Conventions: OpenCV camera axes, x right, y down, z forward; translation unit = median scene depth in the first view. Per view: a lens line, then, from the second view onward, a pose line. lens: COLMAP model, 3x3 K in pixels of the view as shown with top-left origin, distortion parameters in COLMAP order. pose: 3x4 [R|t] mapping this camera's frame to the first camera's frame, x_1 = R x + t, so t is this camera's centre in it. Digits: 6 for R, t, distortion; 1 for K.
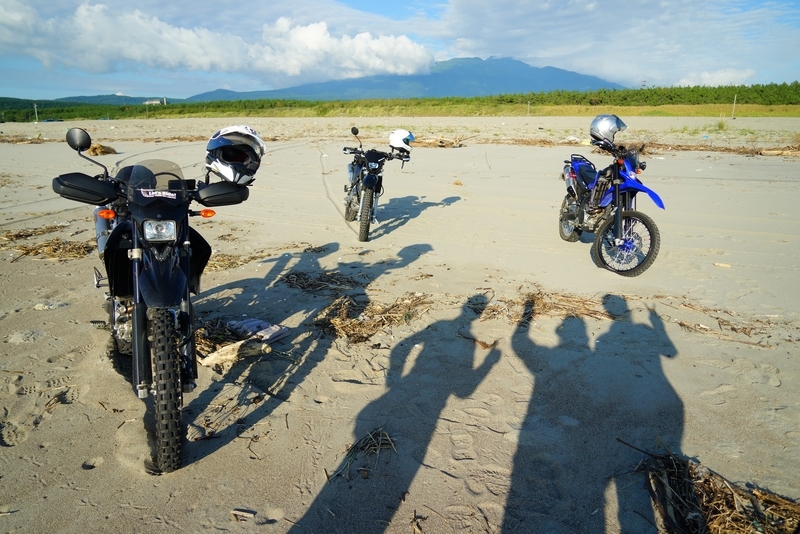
lens RADIAL K [[527.7, 0, 400.0], [0, 527.7, 267.0], [0, 0, 1]] dist [-0.036179, 0.016089]
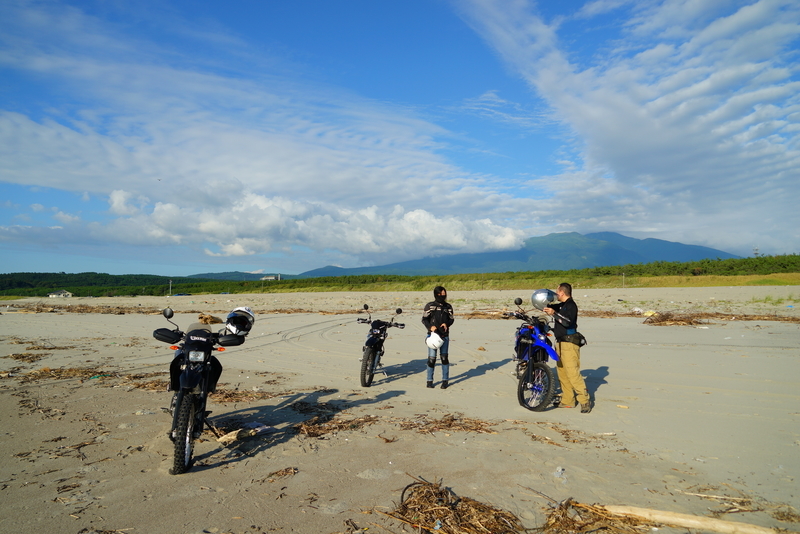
lens RADIAL K [[533.7, 0, 400.0], [0, 533.7, 267.0], [0, 0, 1]] dist [-0.025497, 0.002260]
pose [[0.983077, -0.017911, -0.182313, 0.260562], [-0.040531, 0.949277, -0.311818, 0.078462], [0.178651, 0.313931, 0.932487, -0.334768]]
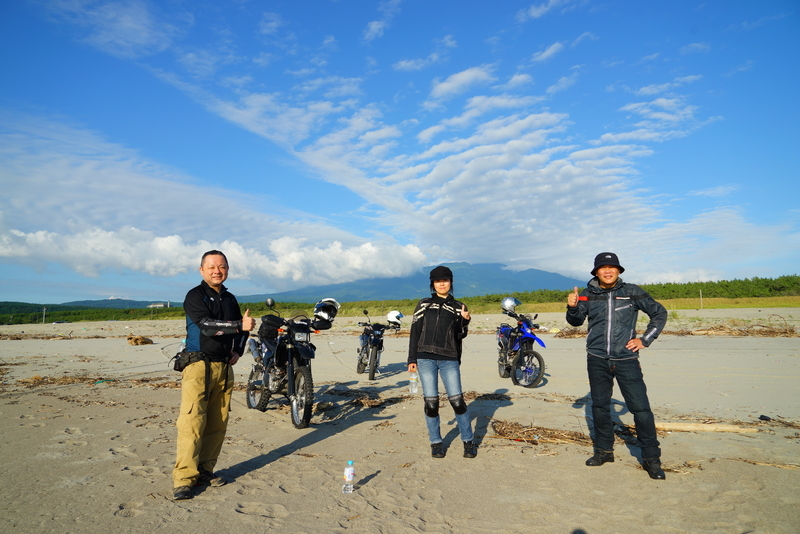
lens RADIAL K [[527.7, 0, 400.0], [0, 527.7, 267.0], [0, 0, 1]] dist [-0.036179, 0.016089]
pose [[0.999808, -0.013695, 0.014049, -0.002236], [0.017872, 0.931158, -0.364177, 0.197594], [-0.008094, 0.364358, 0.931224, -0.537327]]
